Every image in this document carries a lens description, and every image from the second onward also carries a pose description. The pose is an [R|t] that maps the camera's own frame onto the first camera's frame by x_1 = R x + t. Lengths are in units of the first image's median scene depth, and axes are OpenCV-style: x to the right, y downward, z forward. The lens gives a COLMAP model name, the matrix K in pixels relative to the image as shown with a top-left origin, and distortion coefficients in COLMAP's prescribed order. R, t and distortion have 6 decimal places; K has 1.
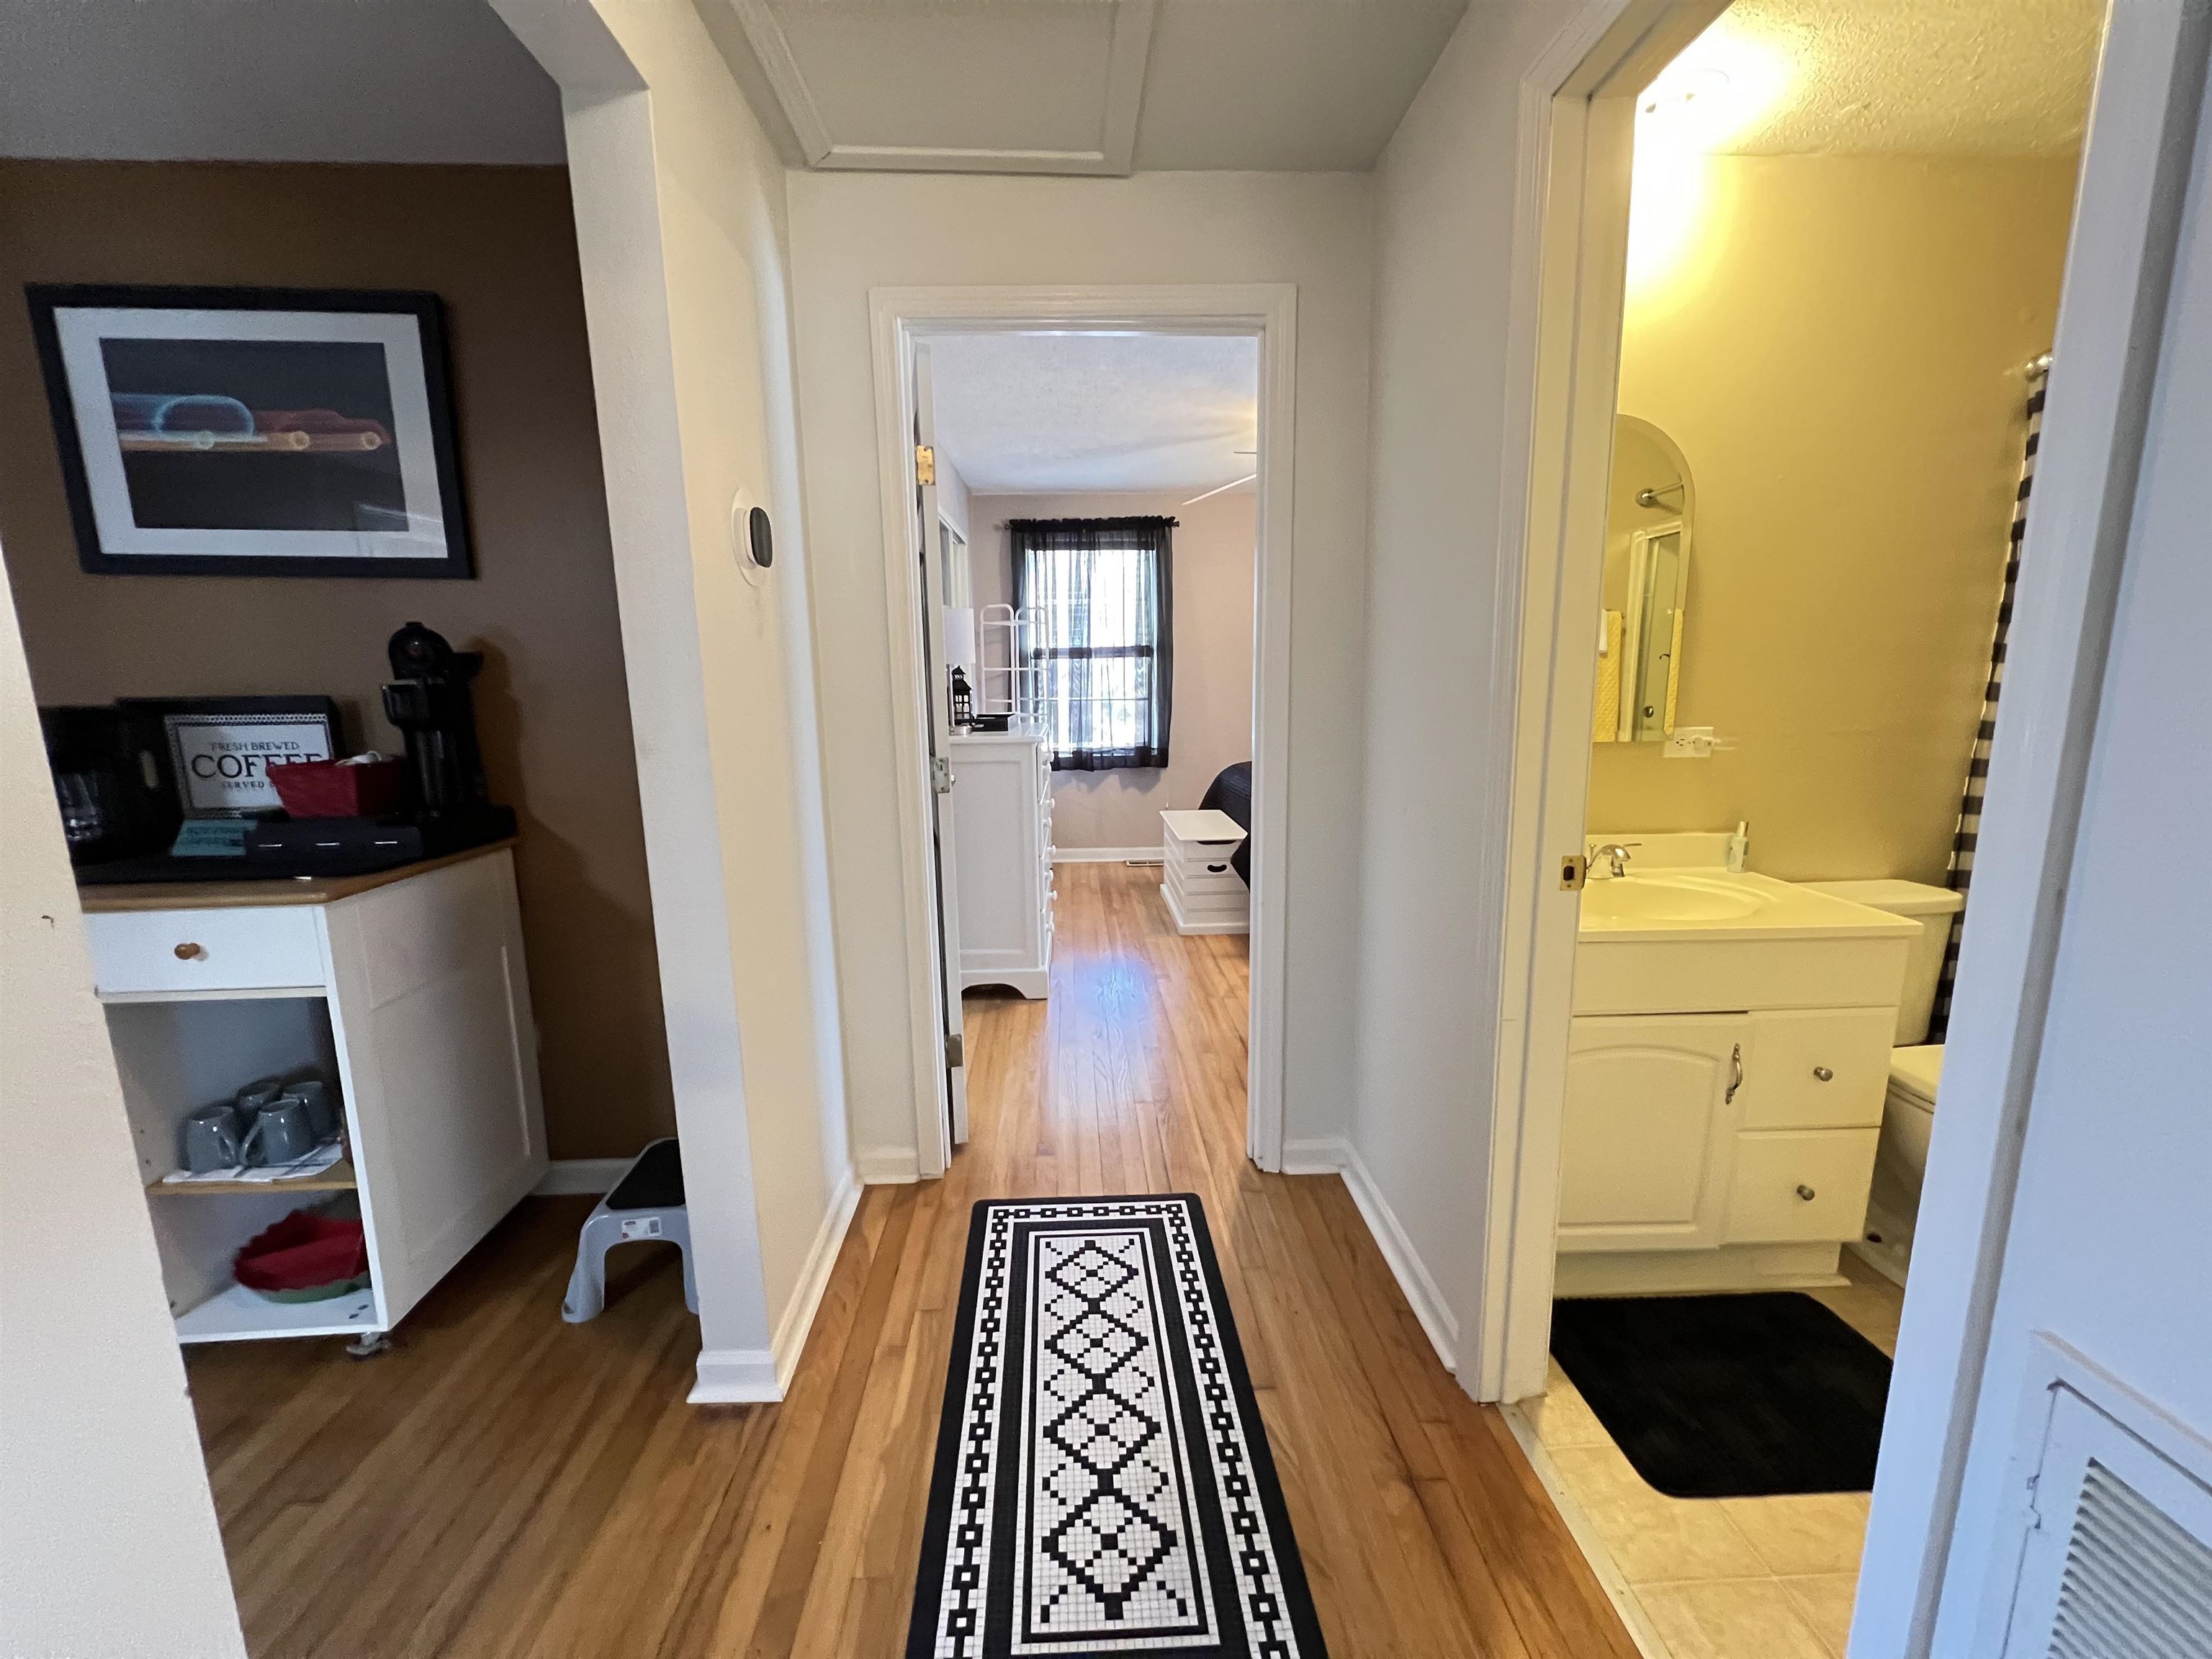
lens RADIAL K [[883.1, 0, 1097.0], [0, 883.1, 826.2], [0, 0, 1]] dist [-0.001545, 0.000298]
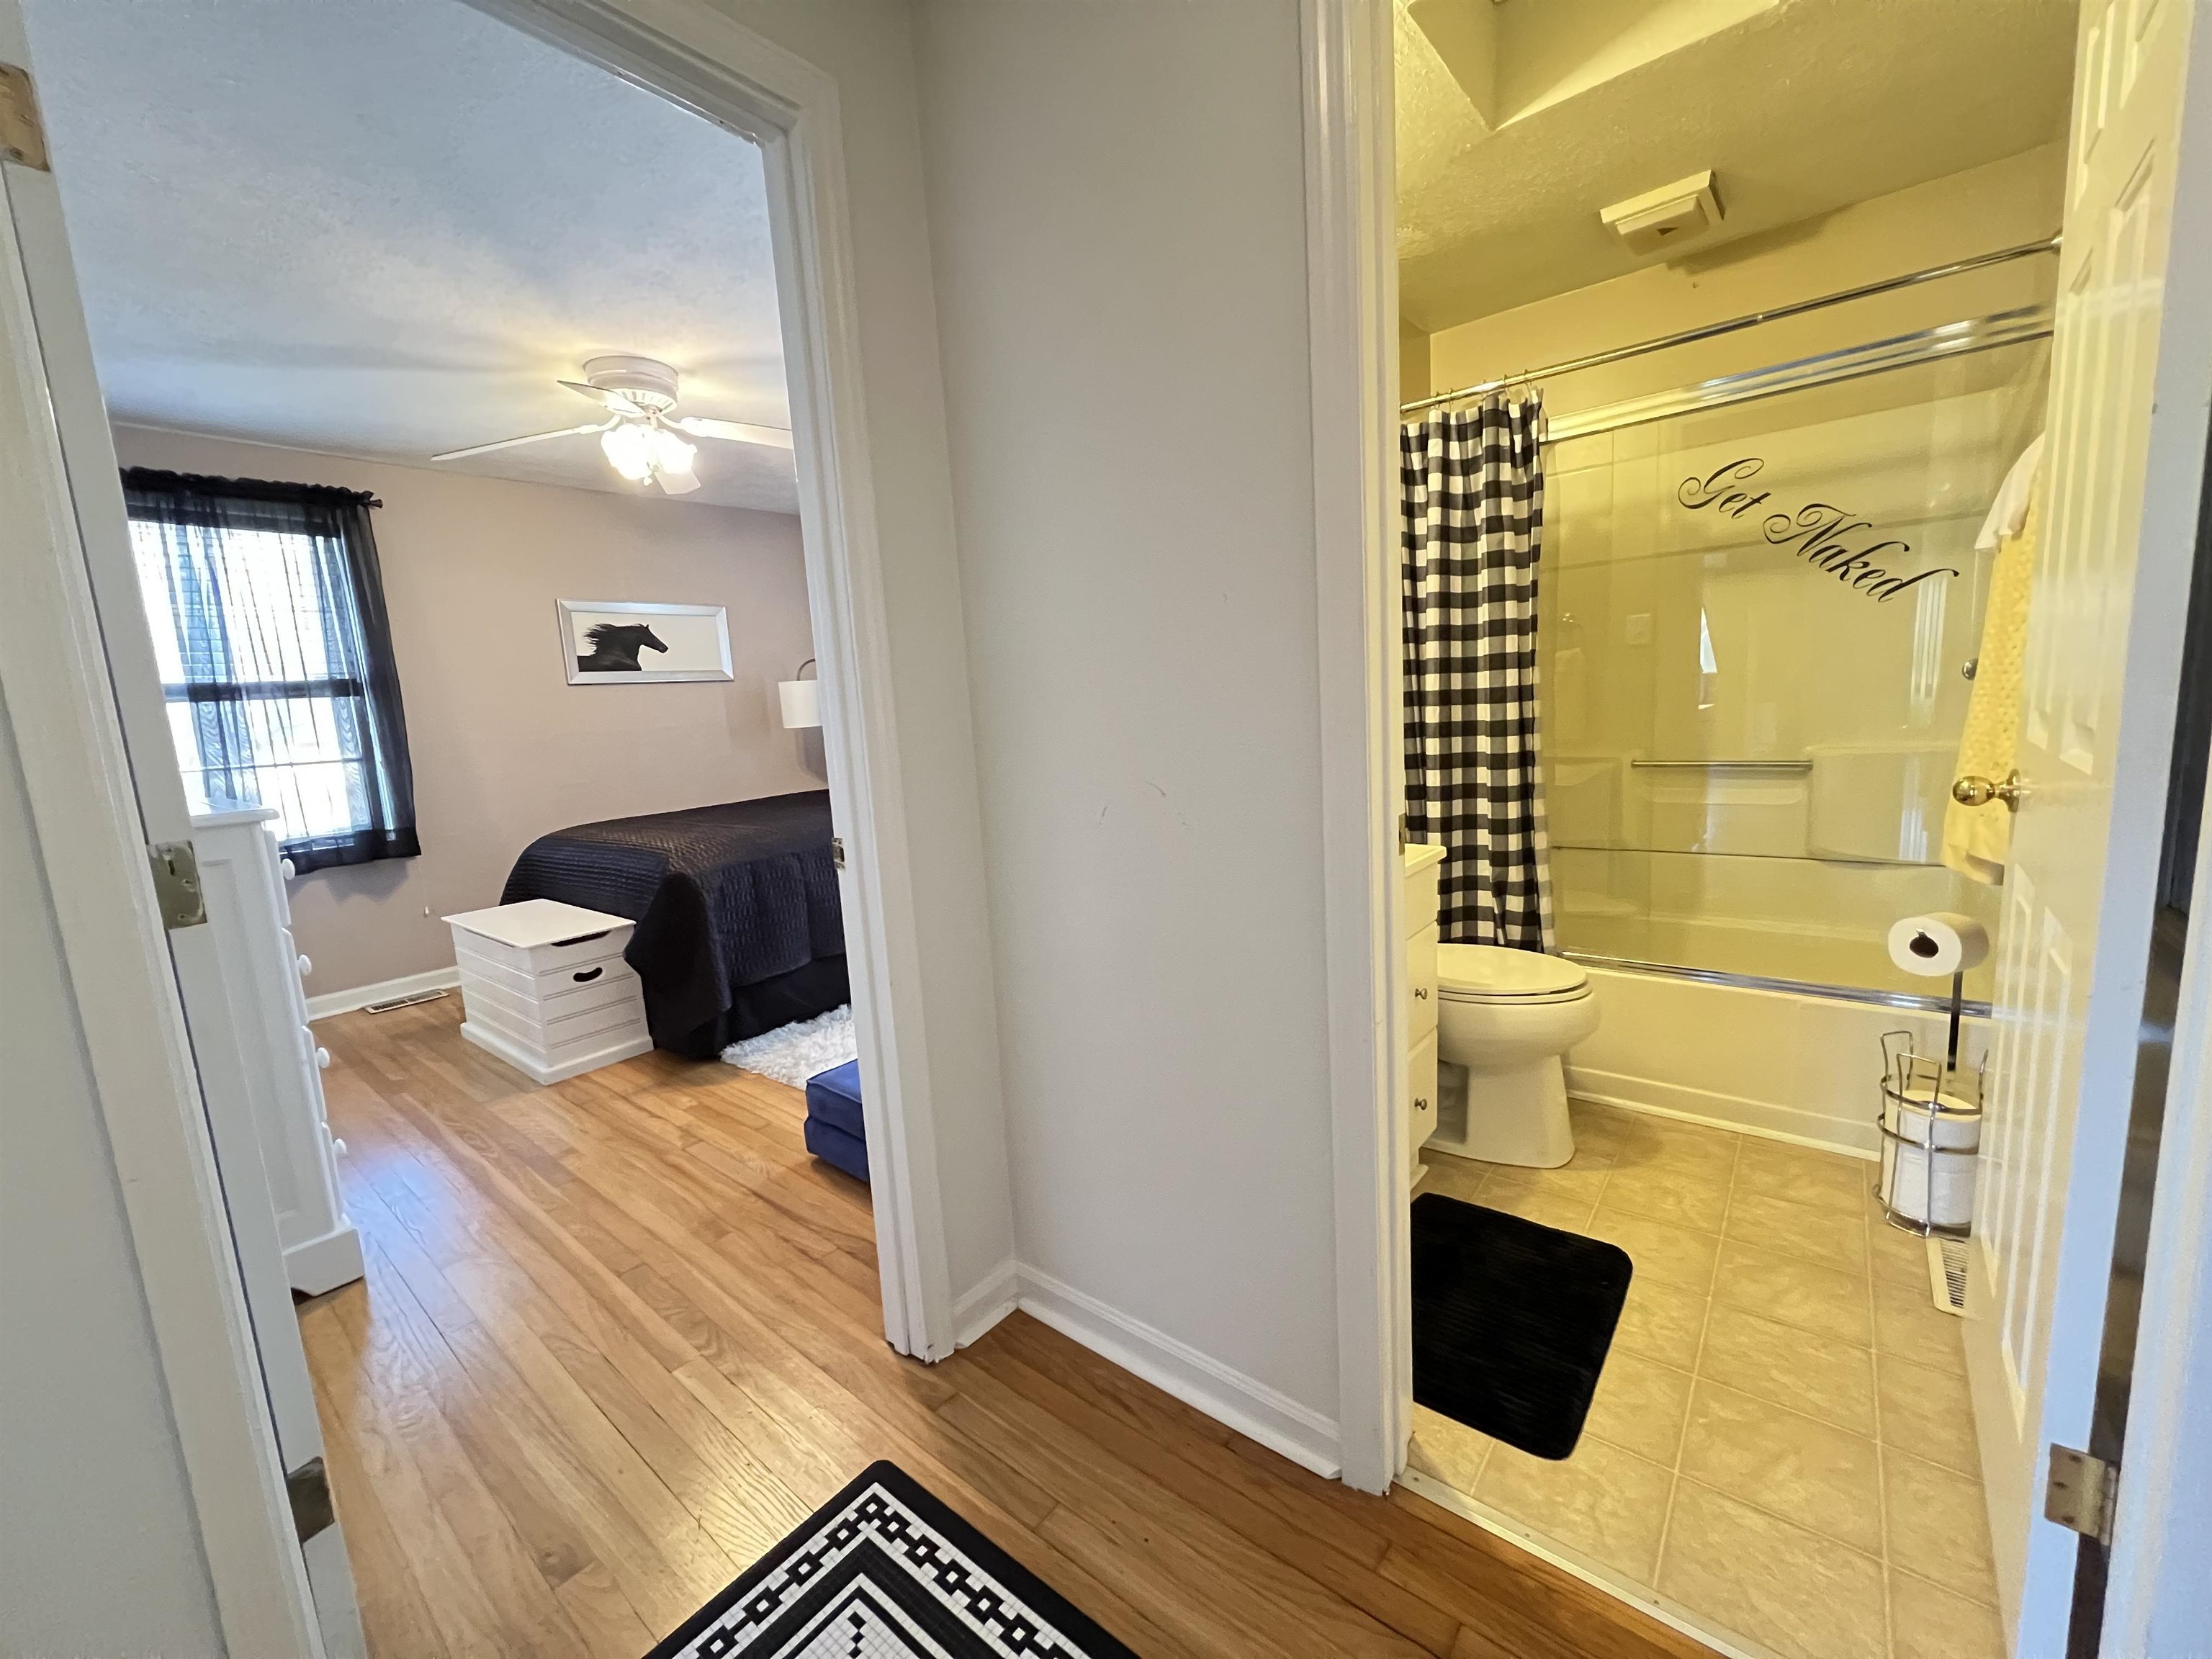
lens RADIAL K [[883.1, 0, 1097.0], [0, 883.1, 826.2], [0, 0, 1]] dist [-0.001545, 0.000298]
pose [[0.662945, -0.131178, 0.737086, -0.102861], [0.178113, 0.983897, 0.014906, -0.007858], [-0.727172, 0.121403, 0.675635, 0.213478]]
